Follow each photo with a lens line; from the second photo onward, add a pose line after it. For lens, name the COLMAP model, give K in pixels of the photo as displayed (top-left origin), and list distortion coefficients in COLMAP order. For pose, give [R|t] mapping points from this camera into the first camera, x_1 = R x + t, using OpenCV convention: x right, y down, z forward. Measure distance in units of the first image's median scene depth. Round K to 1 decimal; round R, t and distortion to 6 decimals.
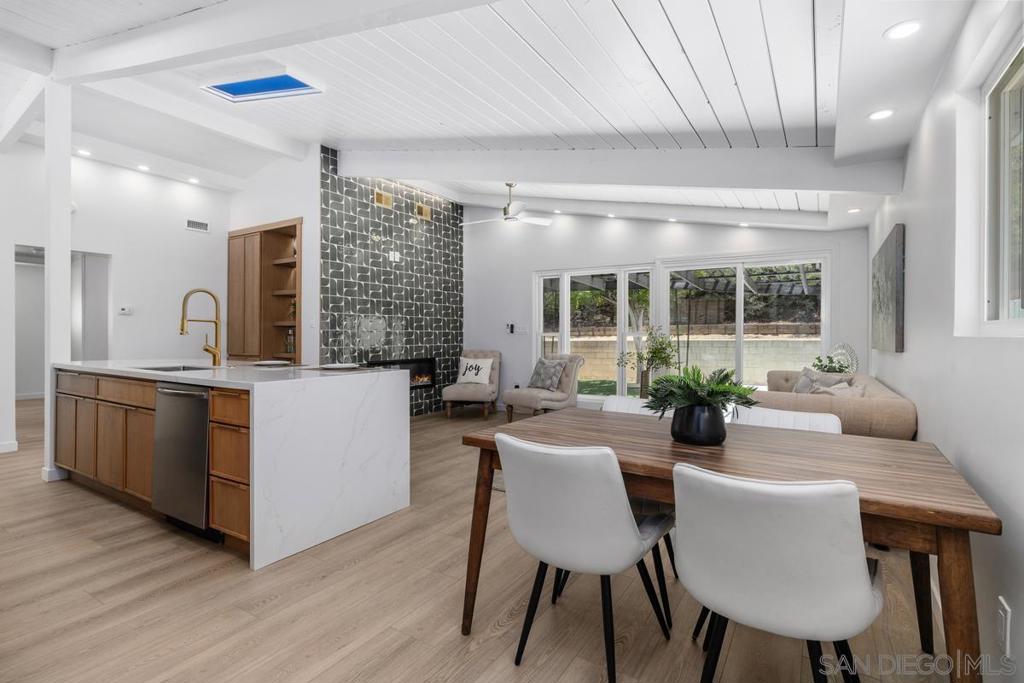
lens RADIAL K [[499.5, 0, 513.1], [0, 499.5, 337.5], [0, 0, 1]] dist [-0.000341, 0.001658]
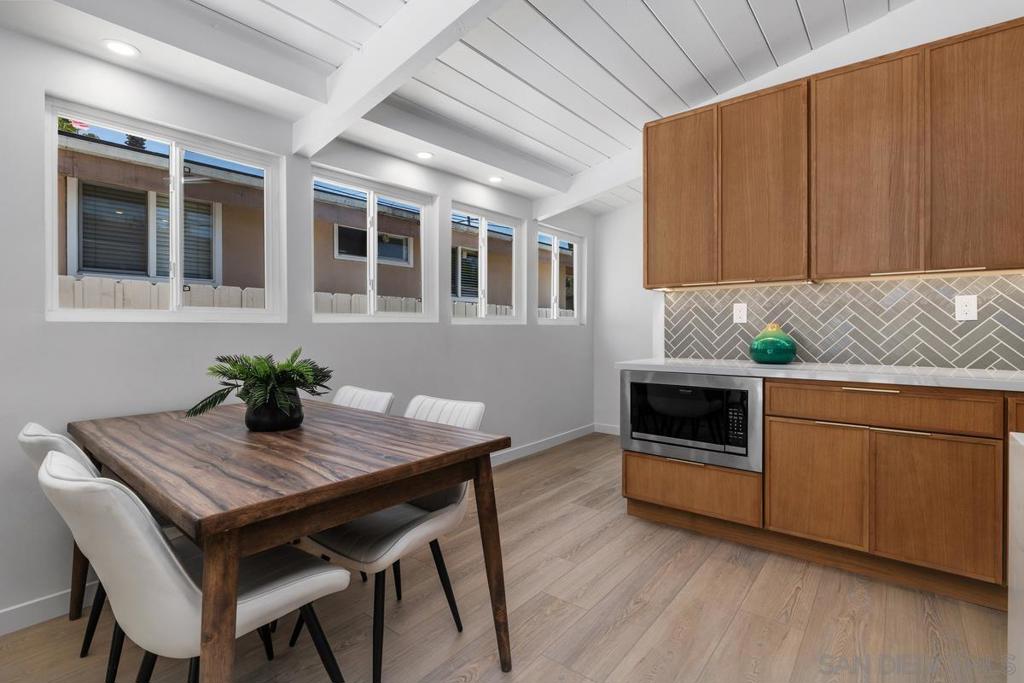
lens RADIAL K [[499.5, 0, 510.9], [0, 499.5, 327.2], [0, 0, 1]] dist [-0.000341, 0.001658]
pose [[-0.992958, -0.000596, 0.118466, -0.063571], [0.000754, 0.999935, 0.011343, -0.000701], [-0.118465, 0.011352, -0.992893, 0.570146]]
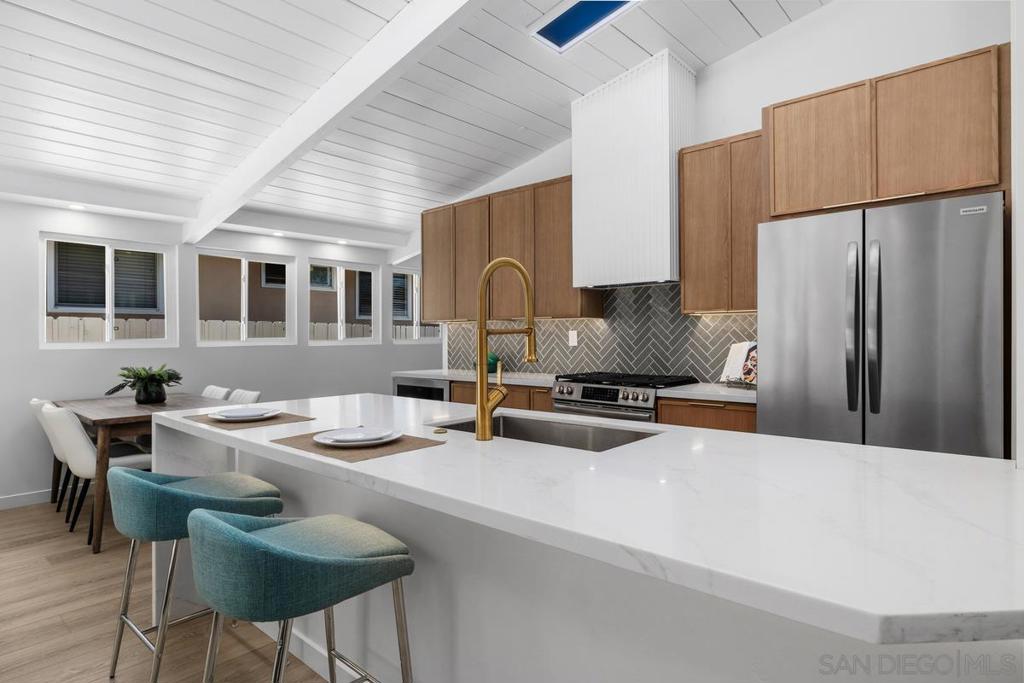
lens RADIAL K [[552.4, 0, 509.9], [0, 552.4, 344.7], [0, 0, 1]] dist [-0.010742, 0.004573]
pose [[-0.986816, -0.000567, 0.161845, -0.405076], [0.003241, 0.999724, 0.023263, -0.019793], [-0.161814, 0.023481, -0.986542, 0.855225]]
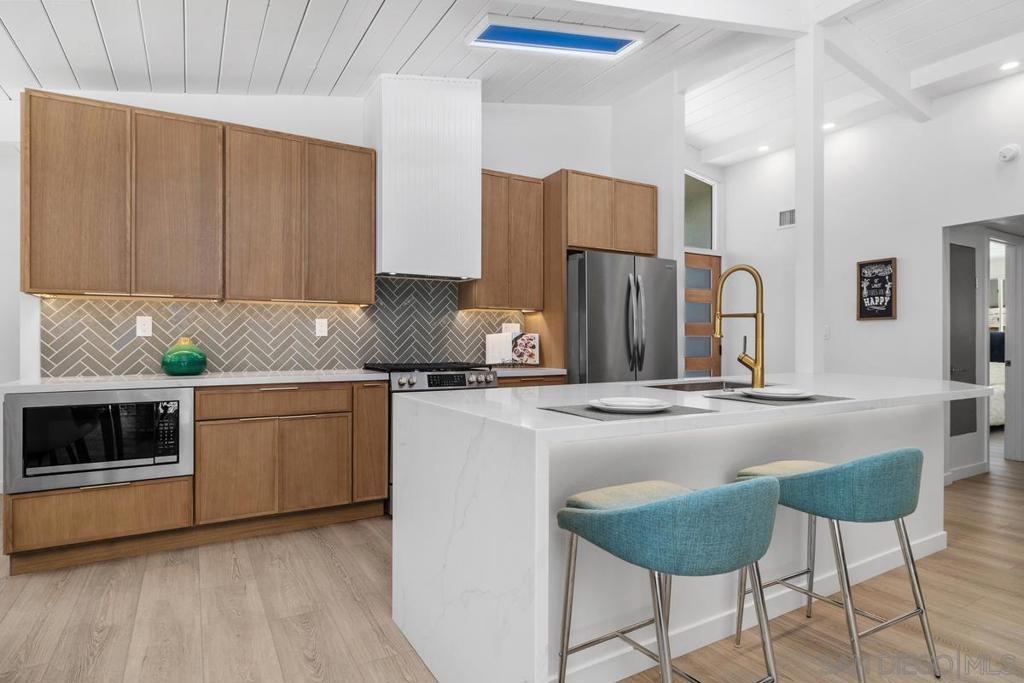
lens RADIAL K [[552.4, 0, 517.1], [0, 552.4, 344.0], [0, 0, 1]] dist [-0.010742, 0.004573]
pose [[-0.459717, 0.001393, -0.888064, 0.077707], [-0.011114, 0.999911, 0.007322, 0.000294], [0.887996, 0.013236, -0.459661, 0.618827]]
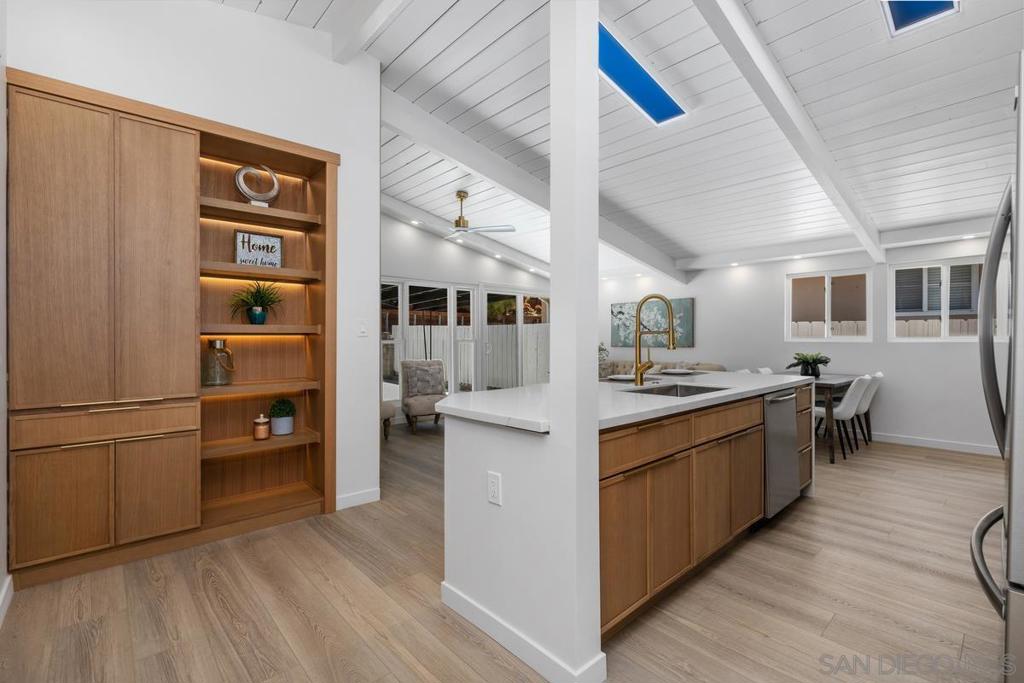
lens RADIAL K [[470.3, 0, 512.4], [0, 470.3, 335.6], [0, 0, 1]] dist [-0.005722, 0.001439]
pose [[0.260370, -0.000405, 0.965509, -0.842253], [0.008864, 0.999959, -0.001971, -0.016554], [-0.965468, 0.009071, 0.260362, 0.591365]]
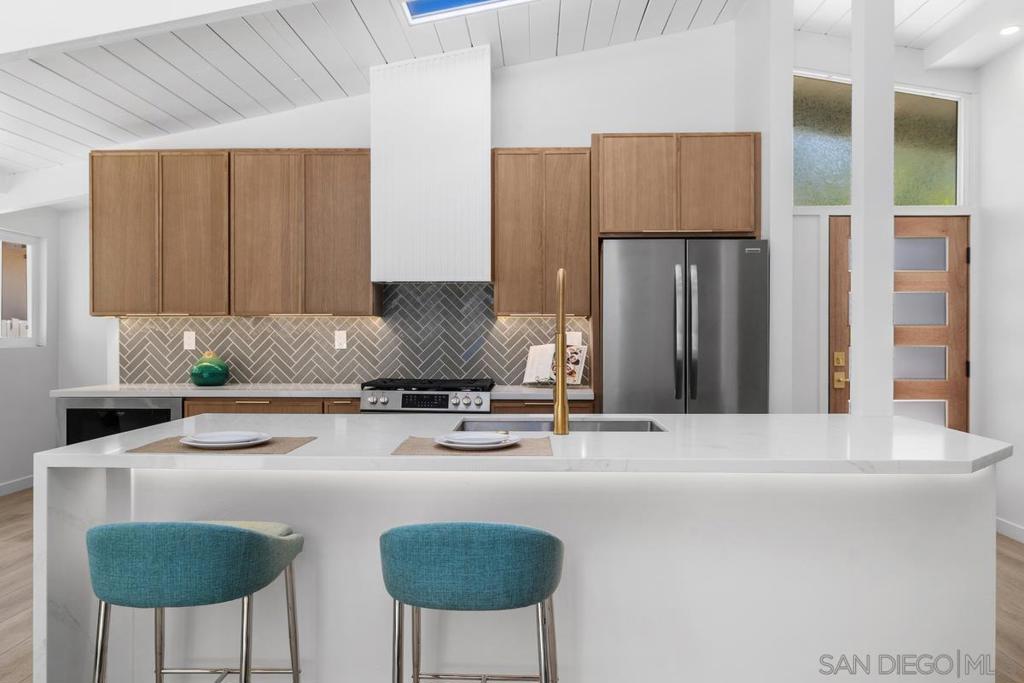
lens RADIAL K [[741.2, 0, 517.2], [0, 741.2, 345.7], [0, 0, 1]] dist [-0.013793, 0.014651]
pose [[-0.856824, 0.003181, -0.515600, -0.122289], [-0.008736, 0.999748, 0.020687, -0.022992], [0.515535, 0.022229, -0.856580, 0.920516]]
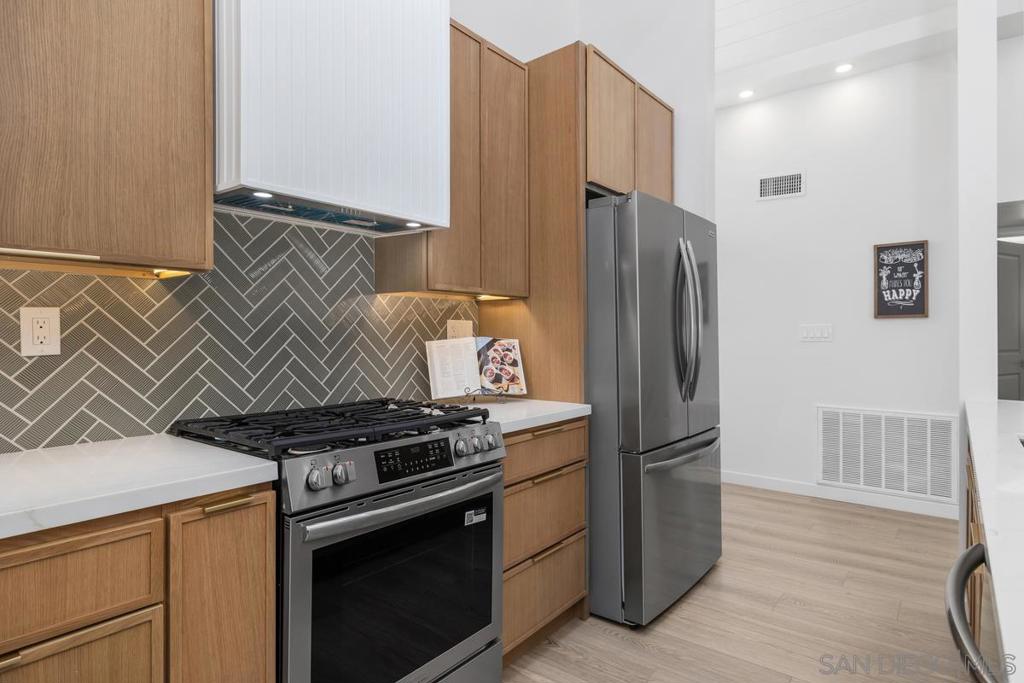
lens RADIAL K [[552.4, 0, 509.5], [0, 552.4, 337.2], [0, 0, 1]] dist [-0.010742, 0.004573]
pose [[-0.110794, 0.000754, -0.993843, -0.170504], [-0.005368, 0.999985, 0.001357, -0.009989], [0.993829, 0.005486, -0.110788, 0.352977]]
